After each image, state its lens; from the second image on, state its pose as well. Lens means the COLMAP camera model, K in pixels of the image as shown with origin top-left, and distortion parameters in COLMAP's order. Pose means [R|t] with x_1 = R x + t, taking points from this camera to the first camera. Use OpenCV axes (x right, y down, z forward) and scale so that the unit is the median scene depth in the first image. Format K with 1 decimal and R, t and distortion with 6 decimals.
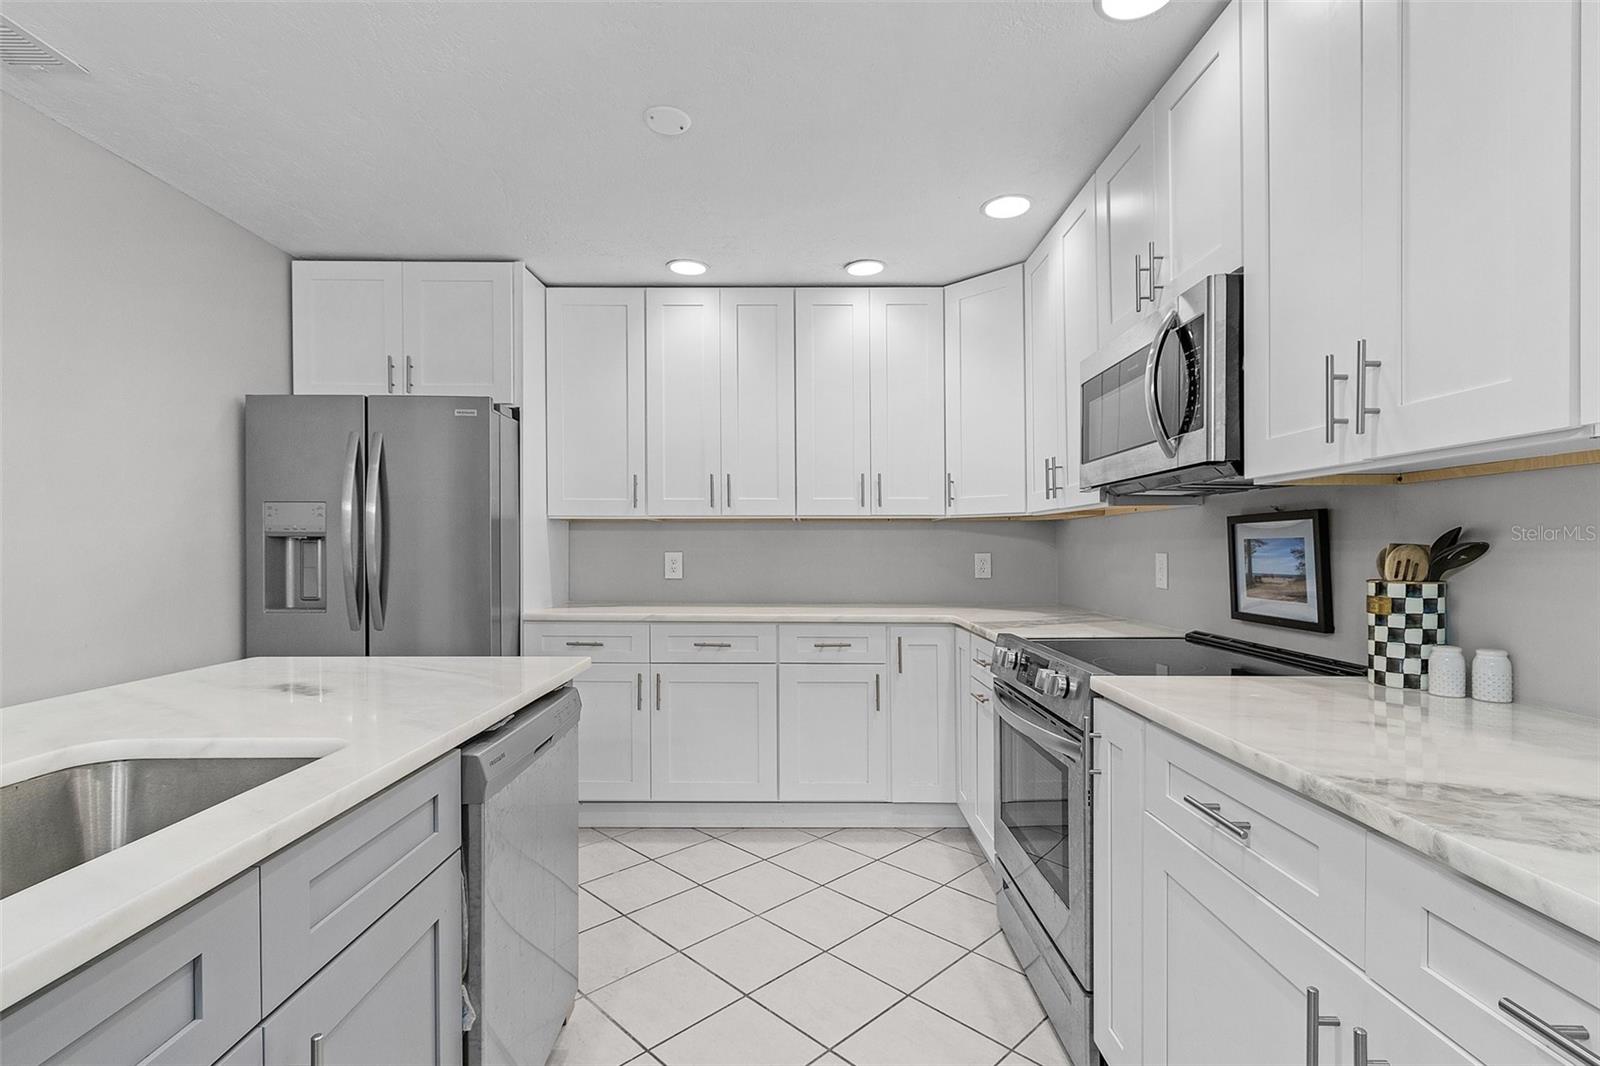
lens RADIAL K [[747.7, 0, 797.6], [0, 747.7, 547.7], [0, 0, 1]] dist [0.002123, 0.000315]
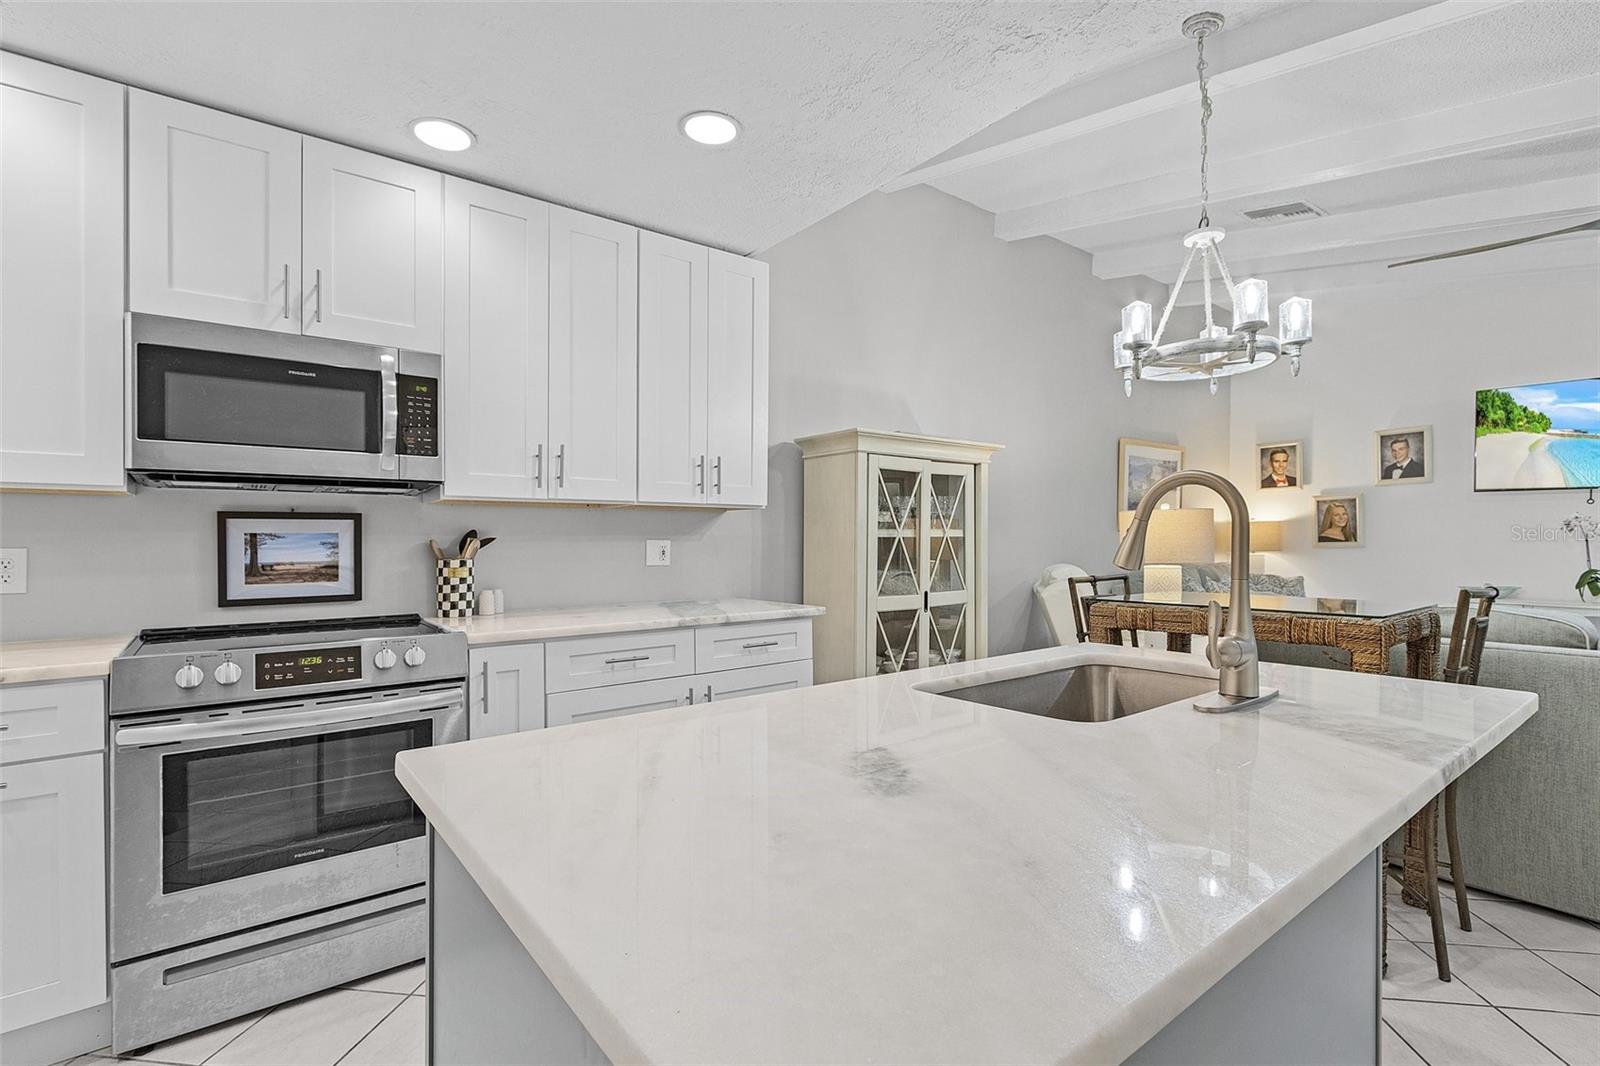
lens RADIAL K [[731.7, 0, 796.3], [0, 731.7, 548.6], [0, 0, 1]] dist [0.001846, 0.000184]
pose [[-0.601609, -0.005444, 0.798772, -0.777044], [0.003700, 0.999947, 0.009602, 0.004367], [-0.798782, 0.008732, -0.601557, 1.000445]]
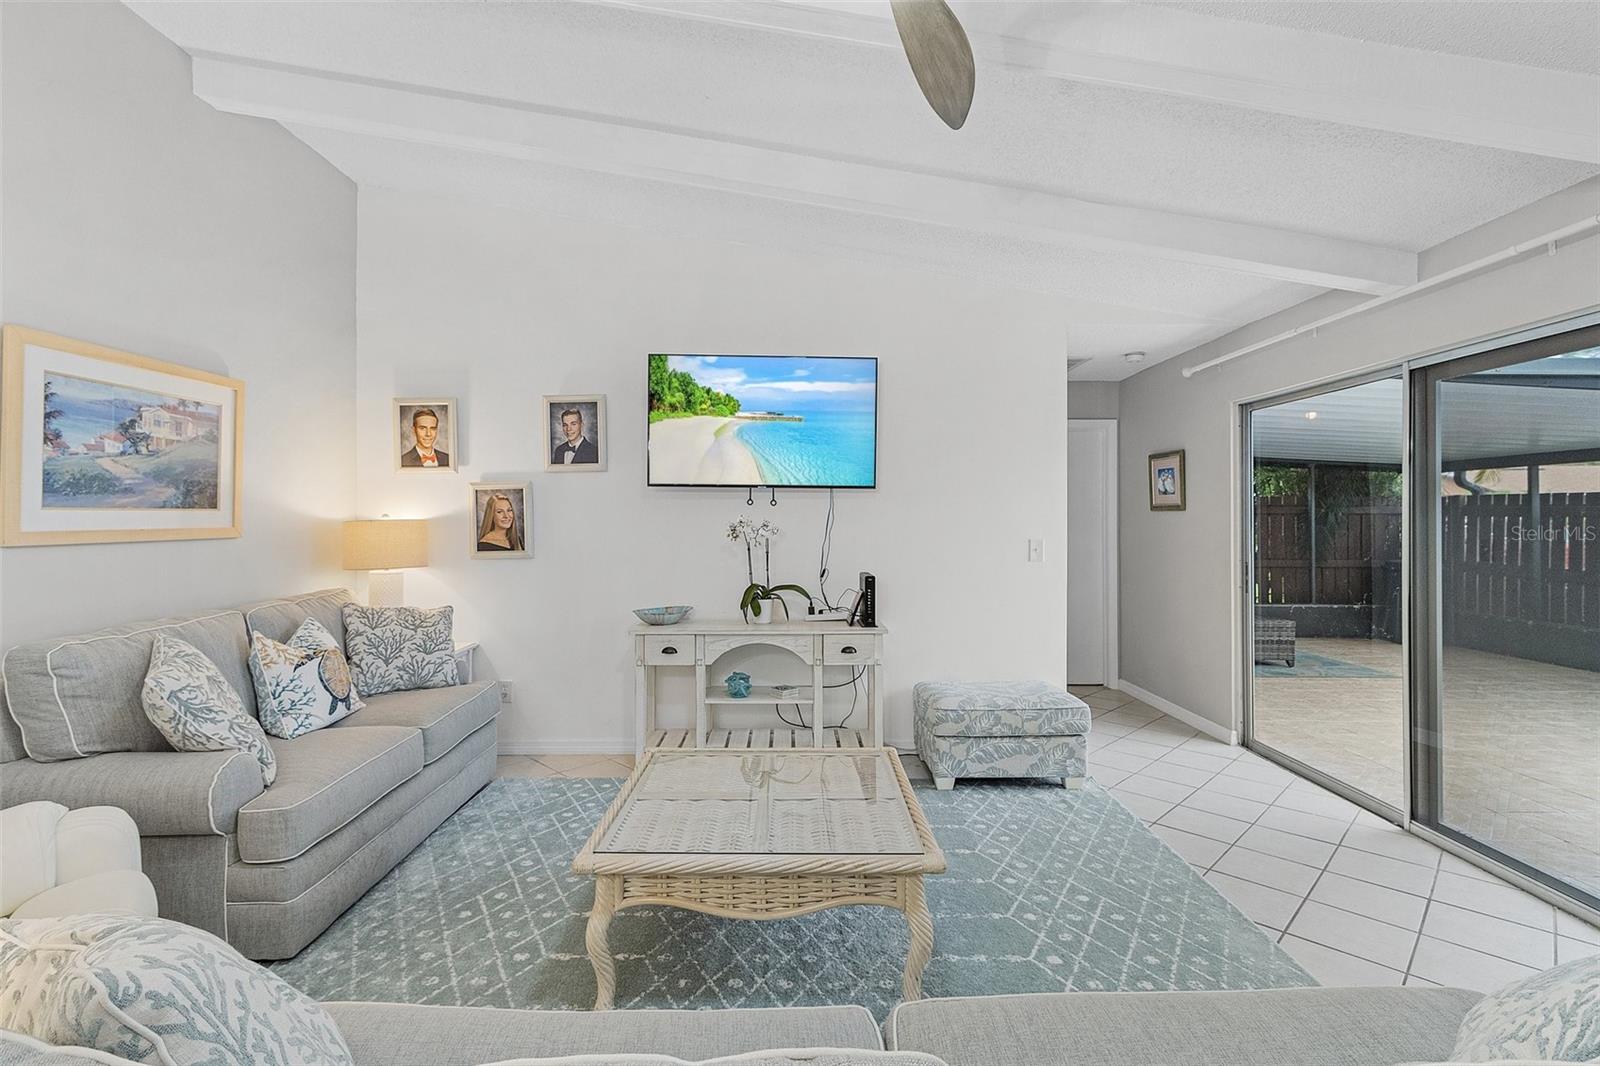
lens RADIAL K [[743.4, 0, 796.3], [0, 743.4, 514.7], [0, 0, 1]] dist [0.000529, 0.000220]
pose [[-0.999968, 0.004699, -0.006432, -0.552287], [0.004742, 0.999966, -0.006728, -0.064796], [0.006400, -0.006758, -0.999957, -0.368853]]
